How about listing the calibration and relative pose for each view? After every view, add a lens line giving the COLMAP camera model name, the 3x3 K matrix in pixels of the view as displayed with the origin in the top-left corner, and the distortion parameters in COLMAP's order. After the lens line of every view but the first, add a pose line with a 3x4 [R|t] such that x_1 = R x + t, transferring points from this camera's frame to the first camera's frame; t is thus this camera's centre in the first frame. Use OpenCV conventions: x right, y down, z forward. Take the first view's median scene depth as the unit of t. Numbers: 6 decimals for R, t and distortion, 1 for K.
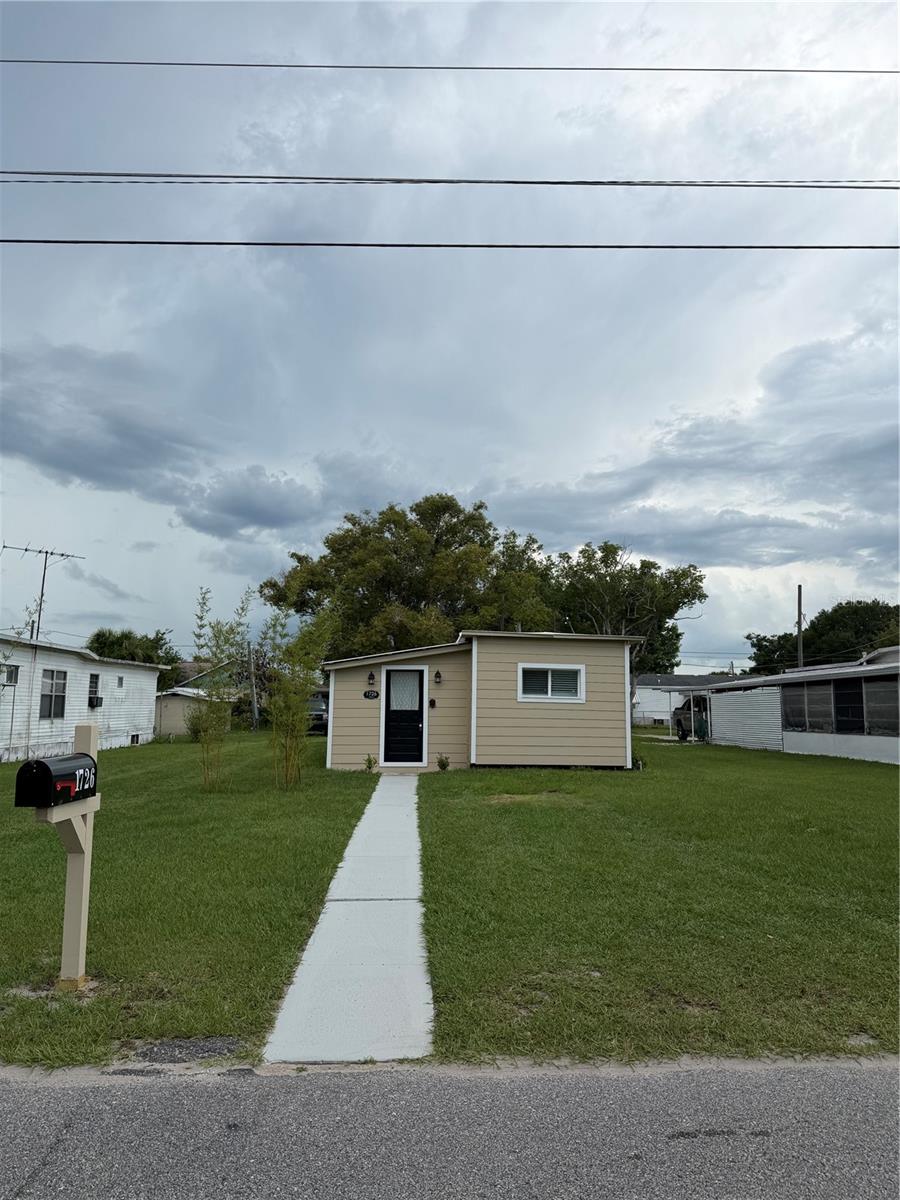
lens RADIAL K [[852.0, 0, 457.3], [0, 852.0, 579.3], [0, 0, 1]] dist [0.052210, -0.003886]
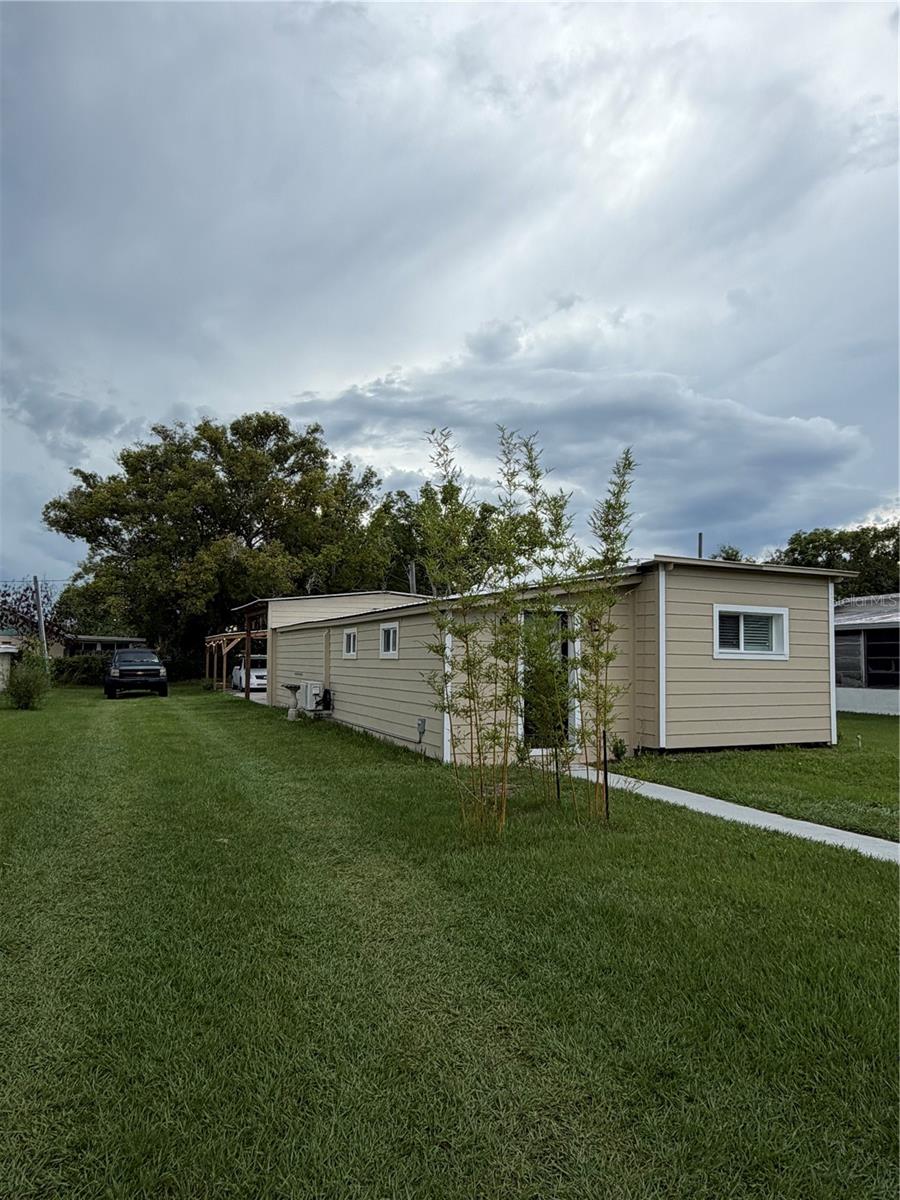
lens RADIAL K [[836.2, 0, 446.6], [0, 836.2, 592.9], [0, 0, 1]] dist [0.020180, -0.000717]
pose [[0.946511, 0.019973, 0.322051, -0.222418], [-0.044069, 0.996732, 0.067704, 0.031323], [-0.319647, -0.078275, 0.944298, 0.253398]]
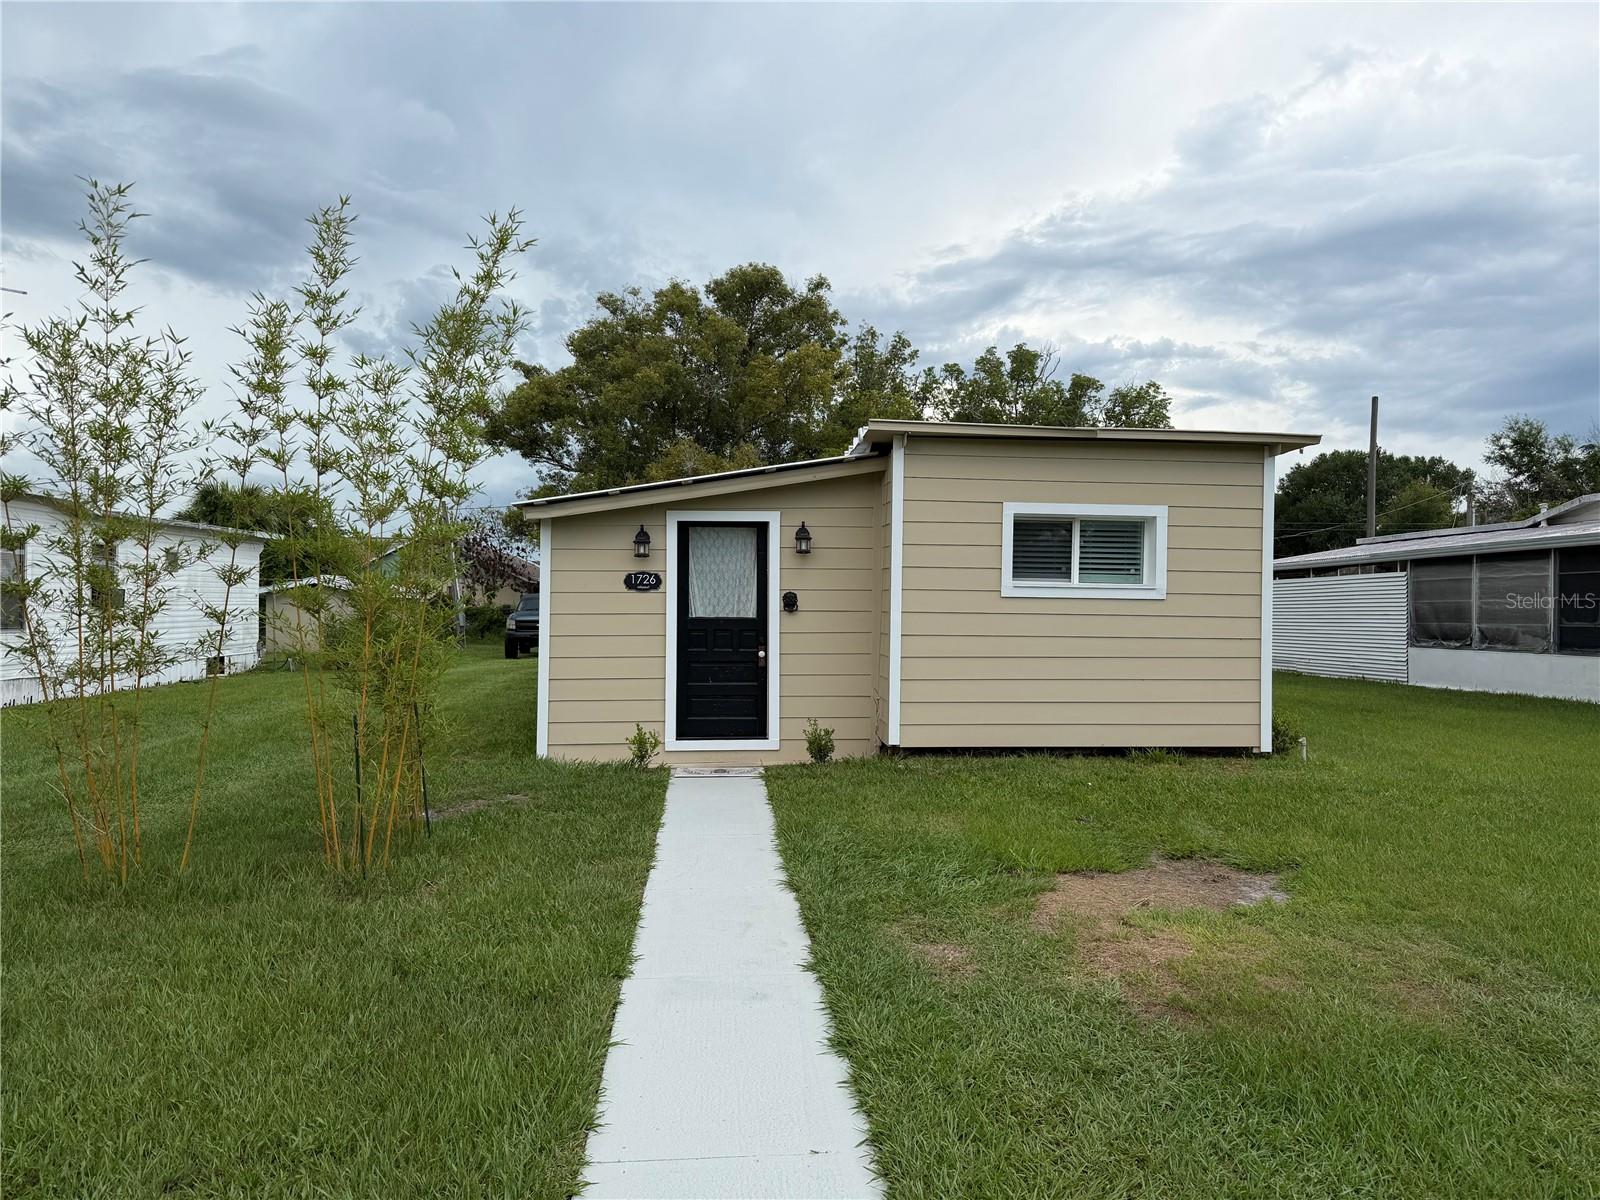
lens RADIAL K [[1136.0, 0, 823.7], [0, 1136.0, 597.0], [0, 0, 1]] dist [0.052210, -0.003886]
pose [[0.998645, -0.004397, 0.051857, -0.026324], [-0.002960, 0.990015, 0.140930, 0.040757], [-0.051958, -0.140893, 0.988660, 0.282770]]
